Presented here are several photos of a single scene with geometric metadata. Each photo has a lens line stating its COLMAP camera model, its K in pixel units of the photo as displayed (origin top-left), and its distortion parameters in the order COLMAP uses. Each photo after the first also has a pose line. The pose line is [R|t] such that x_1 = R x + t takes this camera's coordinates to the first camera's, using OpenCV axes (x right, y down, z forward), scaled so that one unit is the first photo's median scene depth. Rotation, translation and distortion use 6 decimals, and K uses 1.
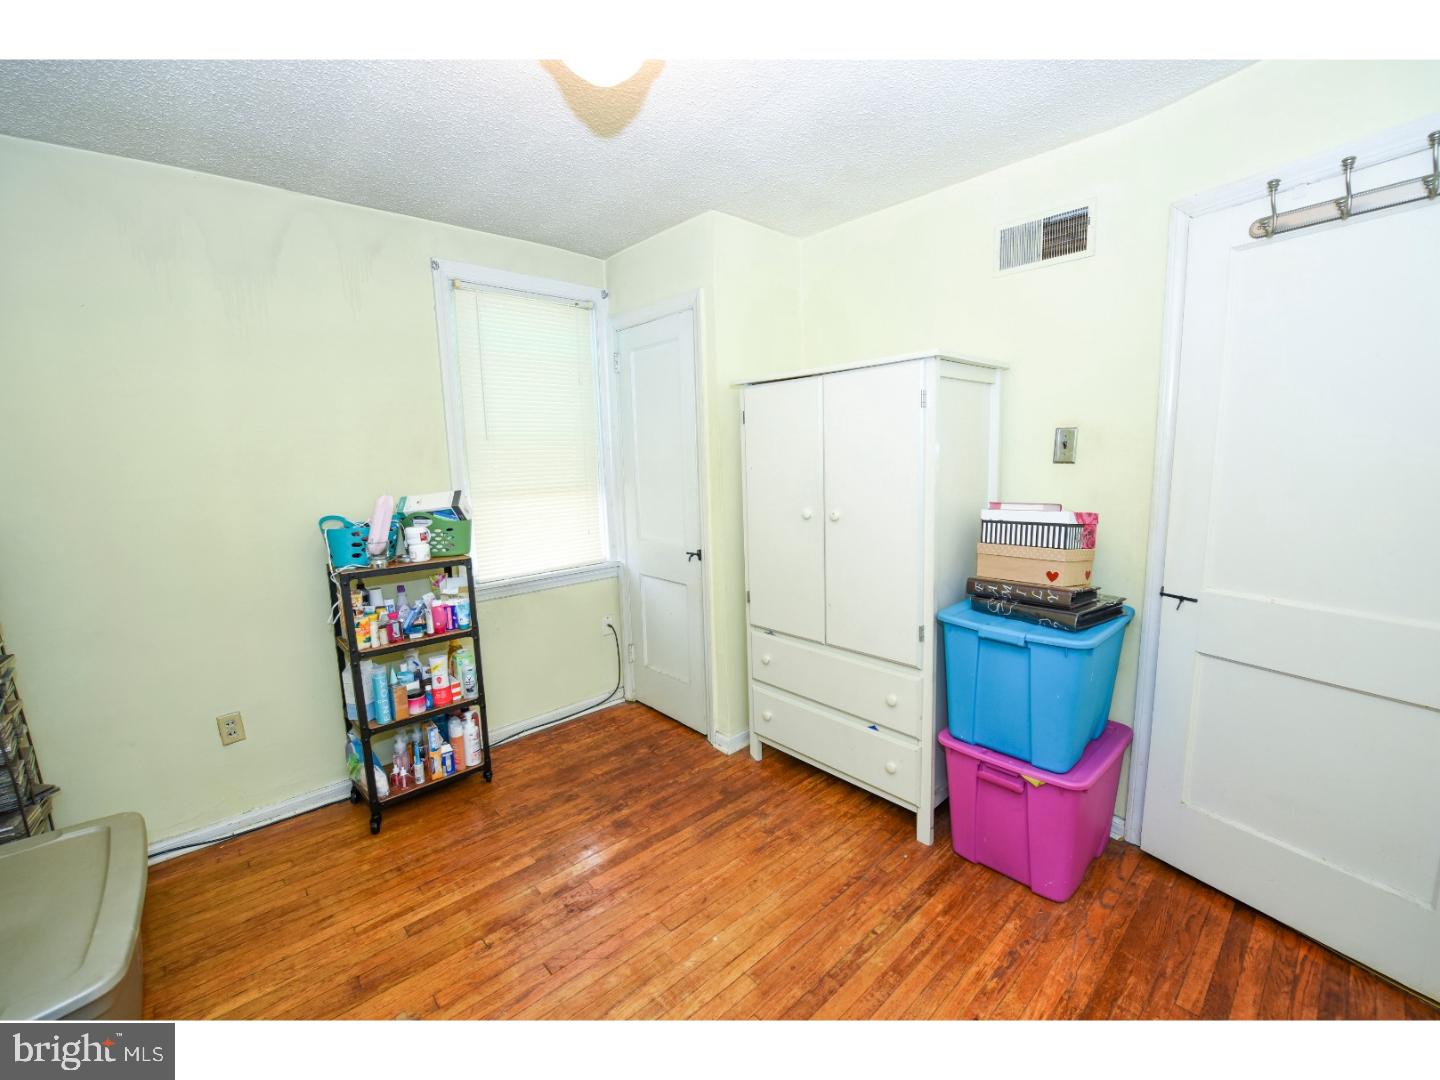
lens RADIAL K [[593.5, 0, 716.9], [0, 593.5, 535.9], [0, 0, 1]] dist [-0.010431, -0.000573]
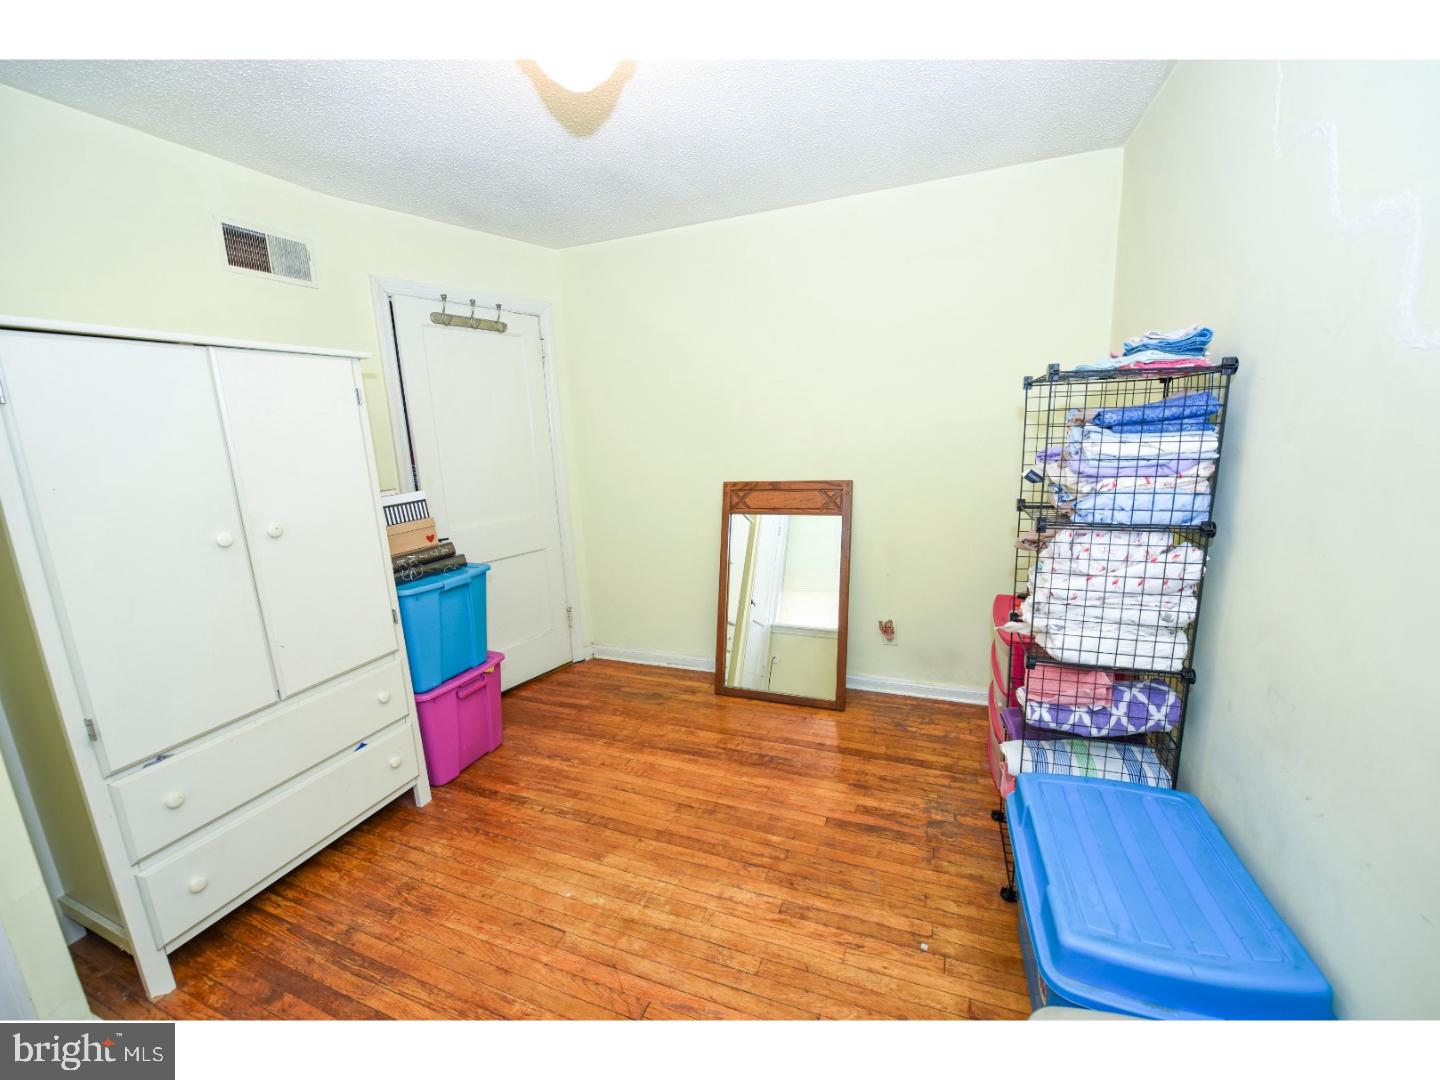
lens RADIAL K [[593.5, 0, 714.7], [0, 593.5, 548.2], [0, 0, 1]] dist [-0.010431, -0.000573]
pose [[-0.435419, -0.130398, 0.890734, -0.893657], [0.186193, 0.955014, 0.230826, -0.098191], [-0.880762, 0.266354, -0.391552, 0.927844]]
